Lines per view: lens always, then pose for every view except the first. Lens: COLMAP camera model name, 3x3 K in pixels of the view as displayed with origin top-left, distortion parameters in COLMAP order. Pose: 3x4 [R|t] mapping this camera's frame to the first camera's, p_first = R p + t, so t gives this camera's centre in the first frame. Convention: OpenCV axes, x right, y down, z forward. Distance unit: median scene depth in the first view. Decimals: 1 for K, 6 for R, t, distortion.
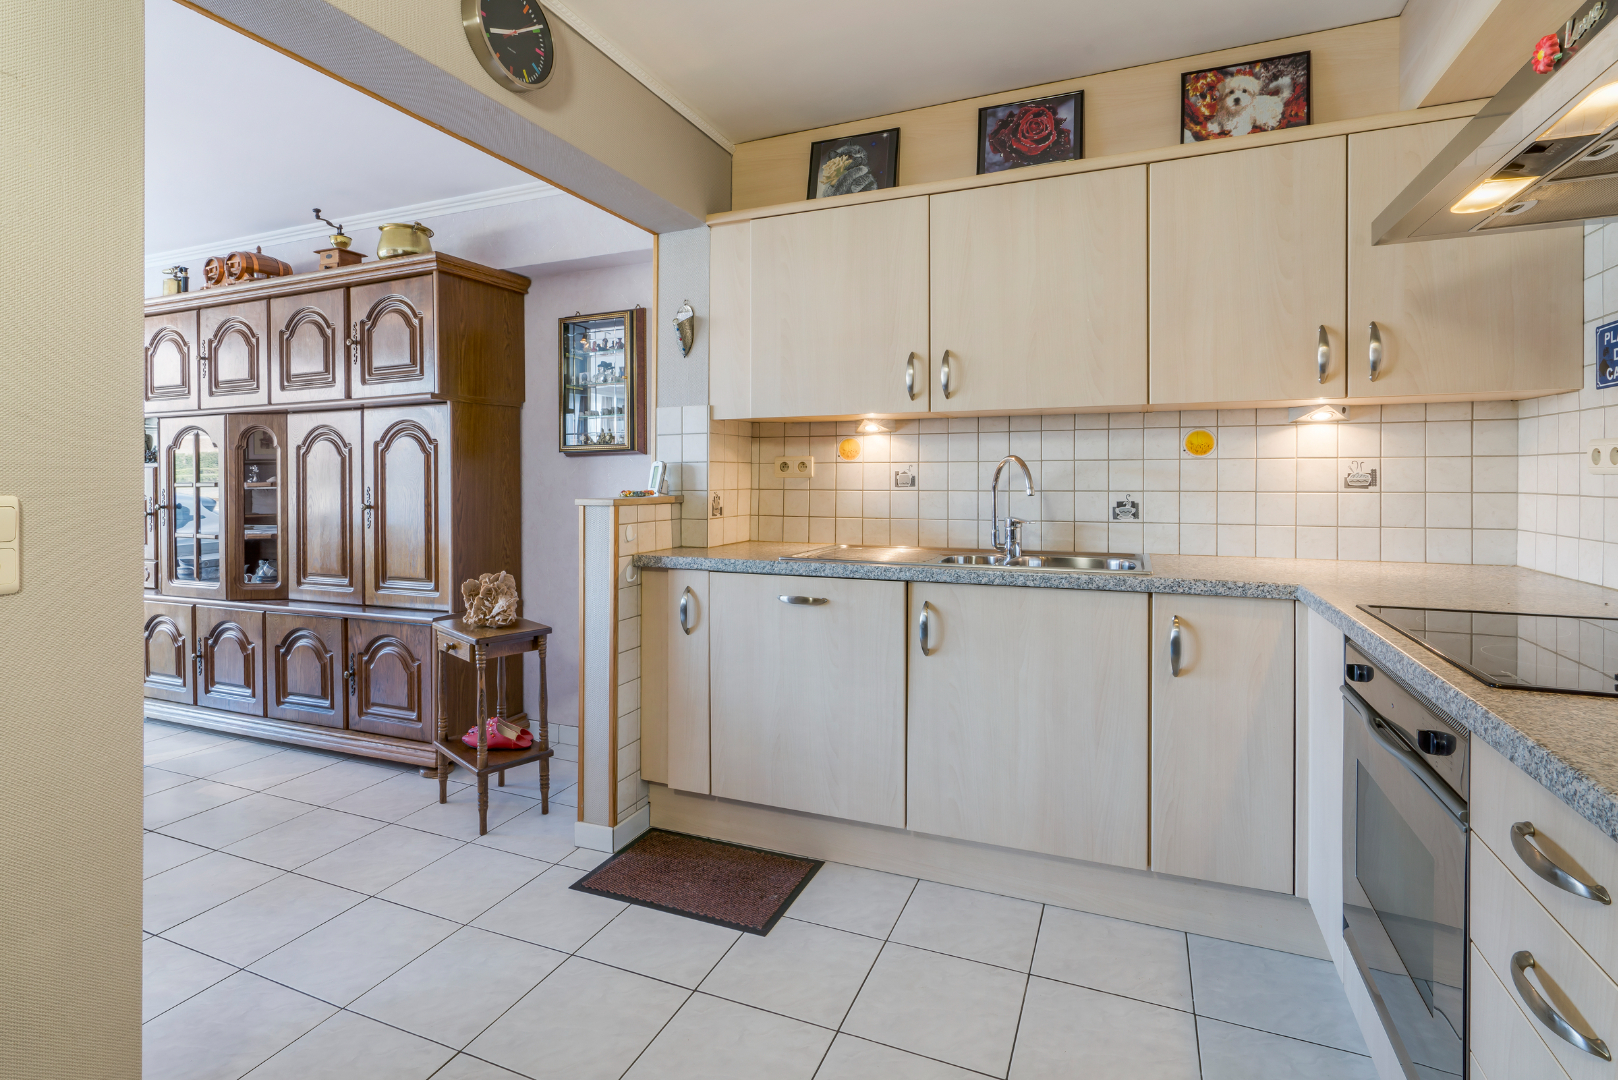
lens RADIAL K [[772.5, 0, 813.1], [0, 772.5, 478.2], [0, 0, 1]] dist [-0.052447, 0.000130]
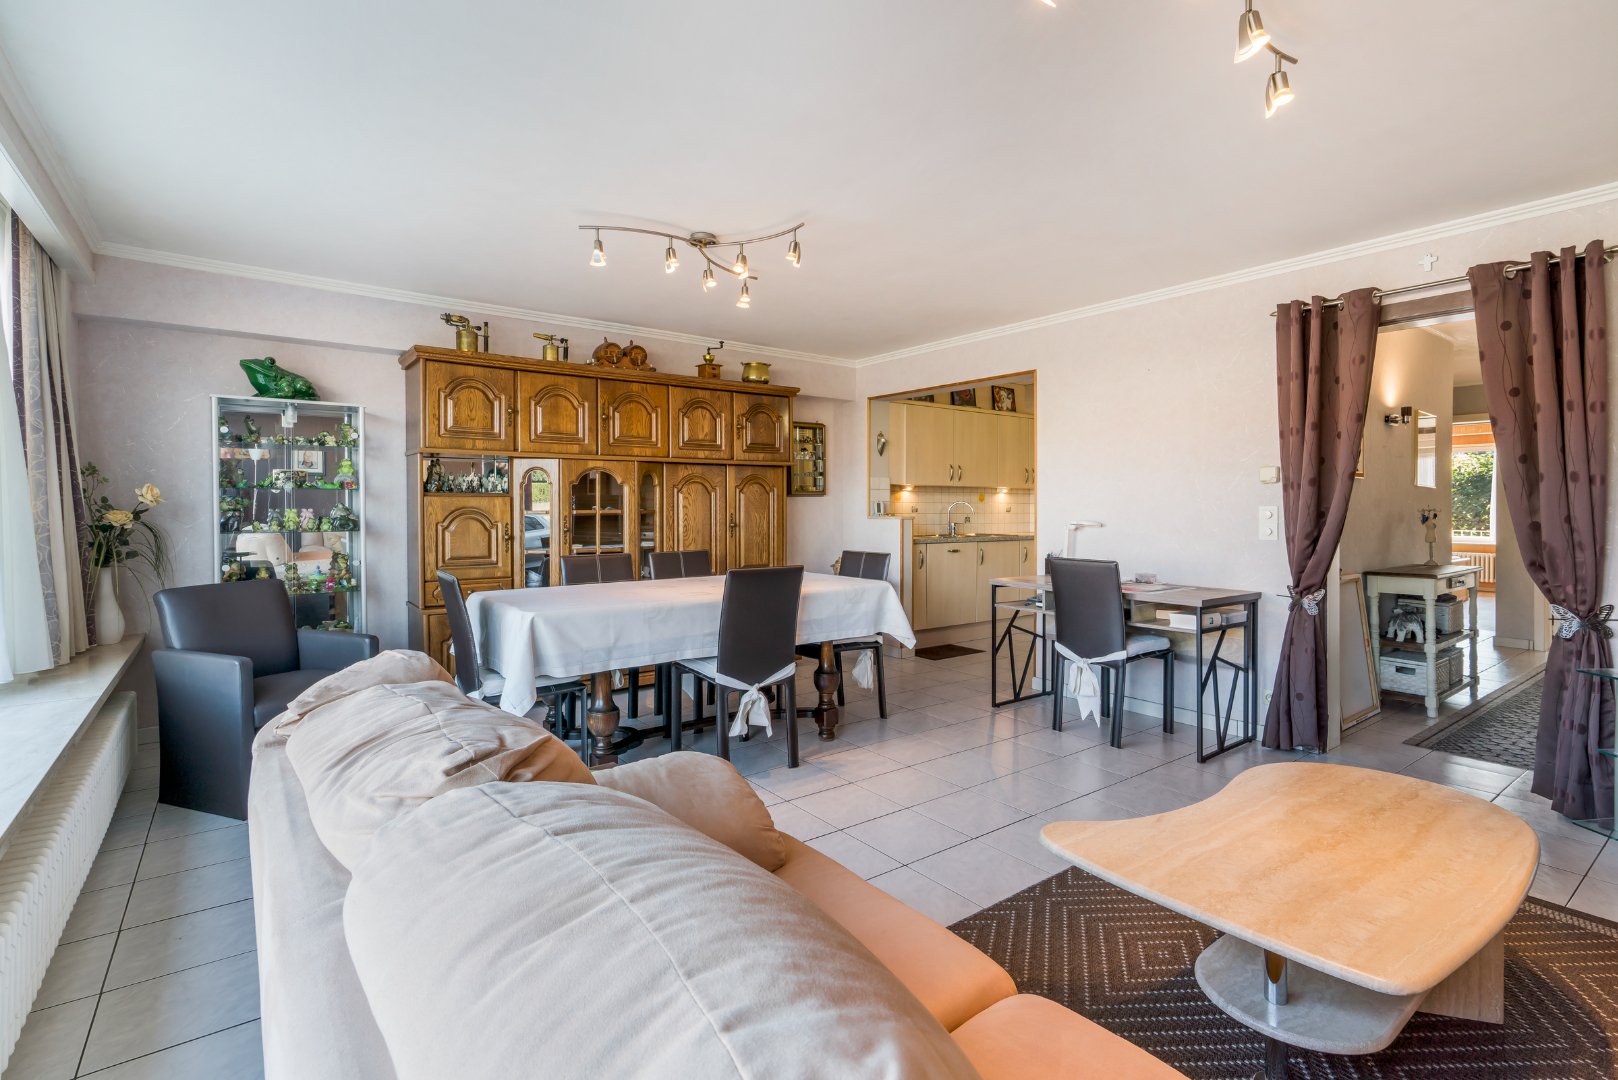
lens RADIAL K [[754.2, 0, 810.6], [0, 754.2, 504.8], [0, 0, 1]] dist [-0.001691, 0.000384]
pose [[0.511002, 0.008763, 0.859535, -2.586724], [-0.000701, 0.999952, -0.009778, 0.013528], [-0.859579, 0.004394, 0.510983, -0.006875]]
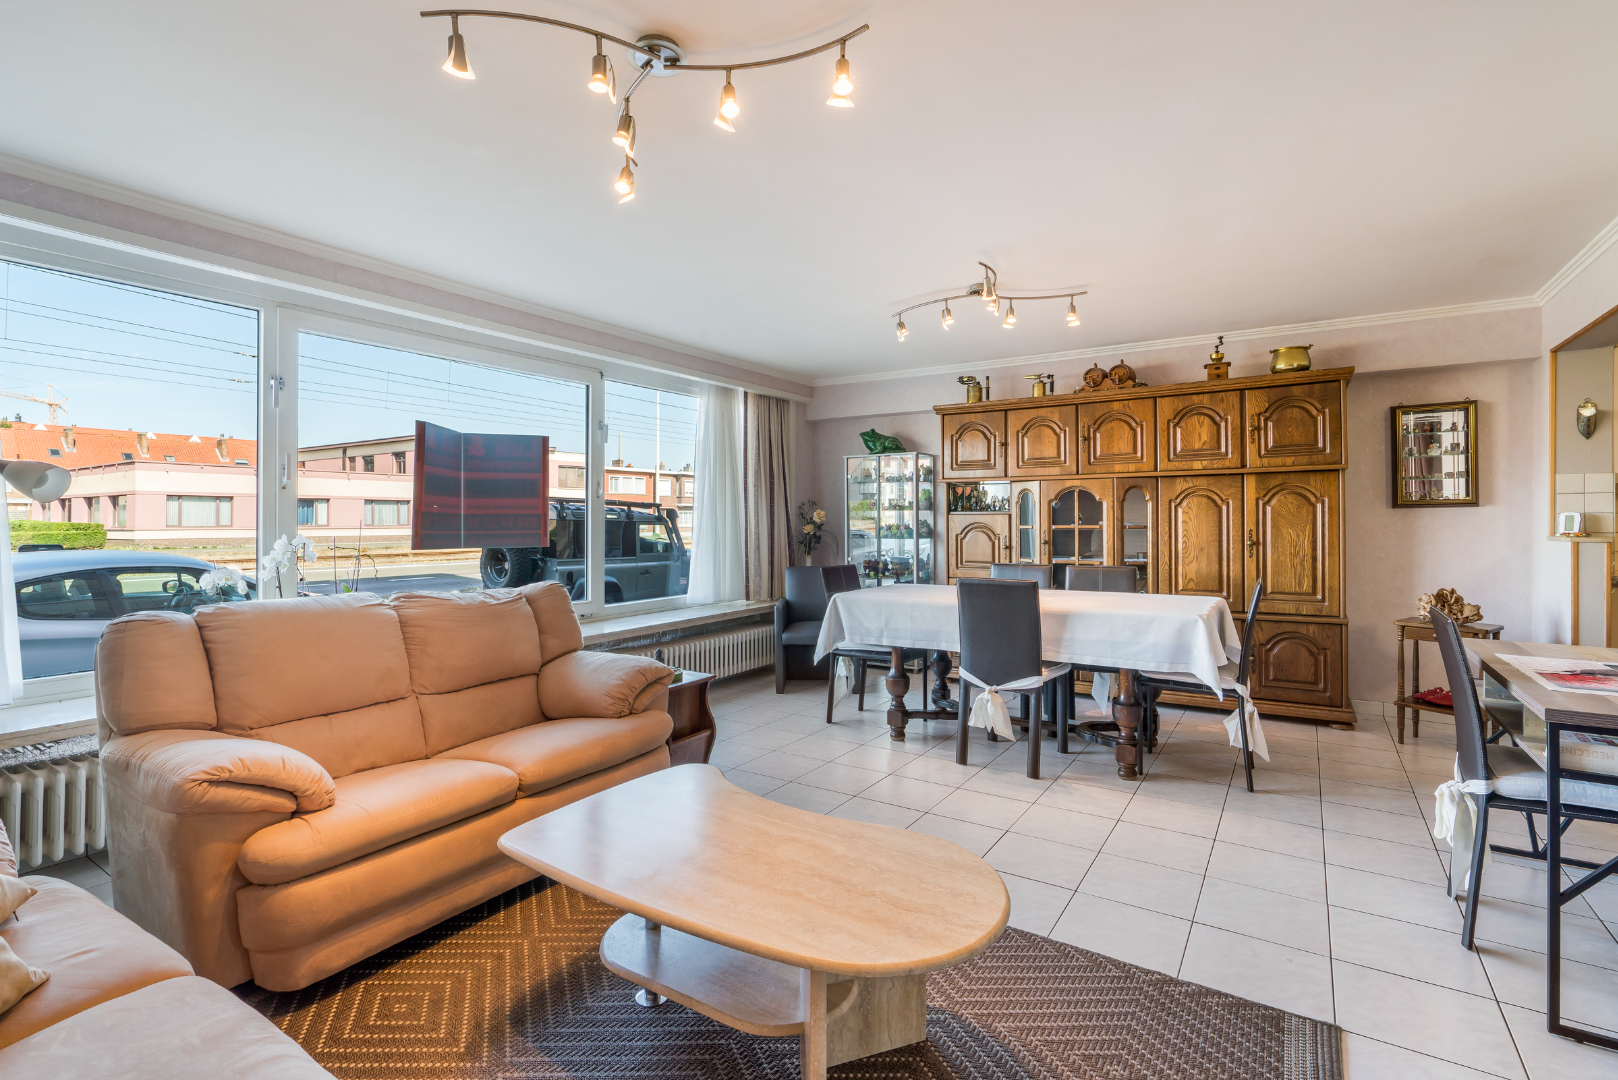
lens RADIAL K [[754.2, 0, 810.6], [0, 754.2, 504.8], [0, 0, 1]] dist [-0.001691, 0.000384]
pose [[0.983614, 0.001012, -0.180282, -1.554625], [-0.005355, 0.999707, -0.023606, 0.005255], [0.180205, 0.024185, 0.983332, -0.751441]]
